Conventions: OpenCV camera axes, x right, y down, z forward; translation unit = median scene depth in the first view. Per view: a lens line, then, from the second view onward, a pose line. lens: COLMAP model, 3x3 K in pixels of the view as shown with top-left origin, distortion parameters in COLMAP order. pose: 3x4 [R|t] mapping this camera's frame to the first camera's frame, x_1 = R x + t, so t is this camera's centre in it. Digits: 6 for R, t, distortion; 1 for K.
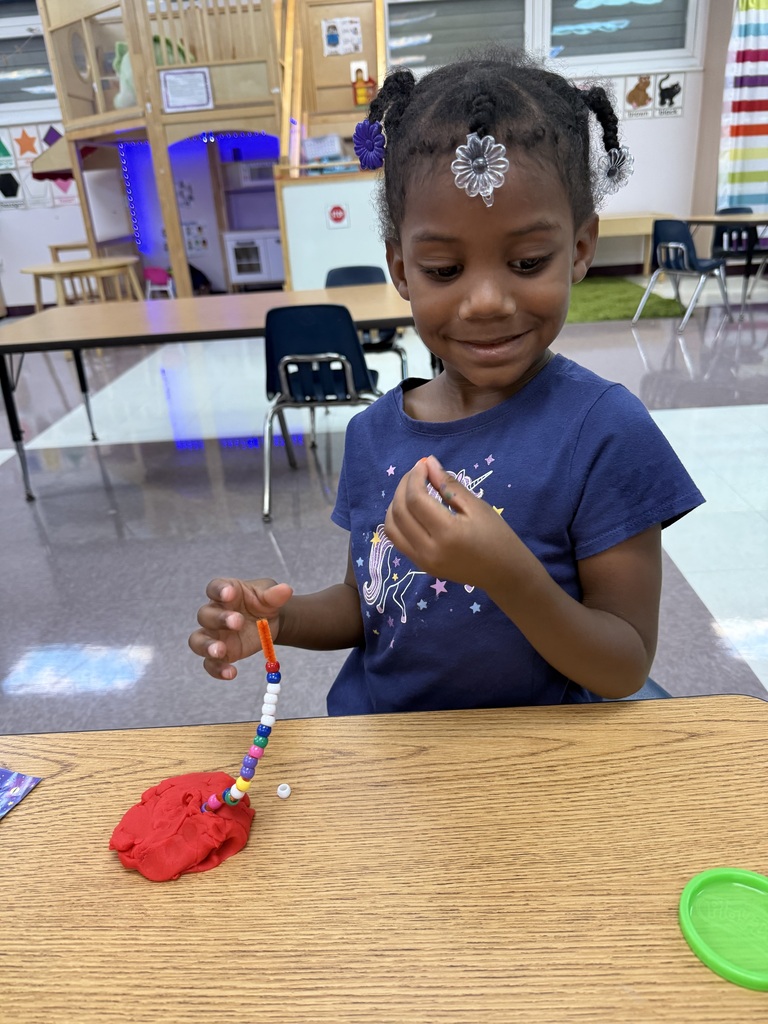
lens RADIAL K [[713.6, 0, 384.0], [0, 713.6, 512.0], [0, 0, 1]] dist [0.000429, -0.000938]
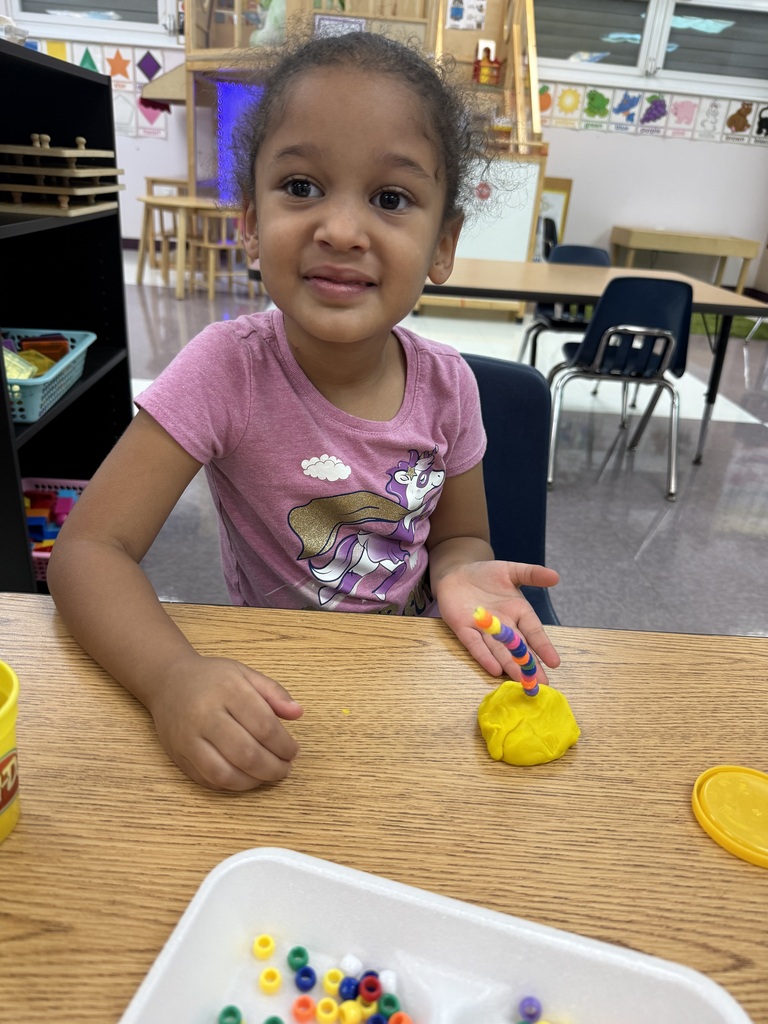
lens RADIAL K [[714.4, 0, 384.0], [0, 714.4, 512.0], [0, 0, 1]] dist [-0.001609, 0.000821]
pose [[0.989361, 0.114439, 0.089827, -0.179244], [-0.115969, 0.993180, 0.011989, 0.021690], [-0.087842, -0.022278, 0.995885, 0.011848]]
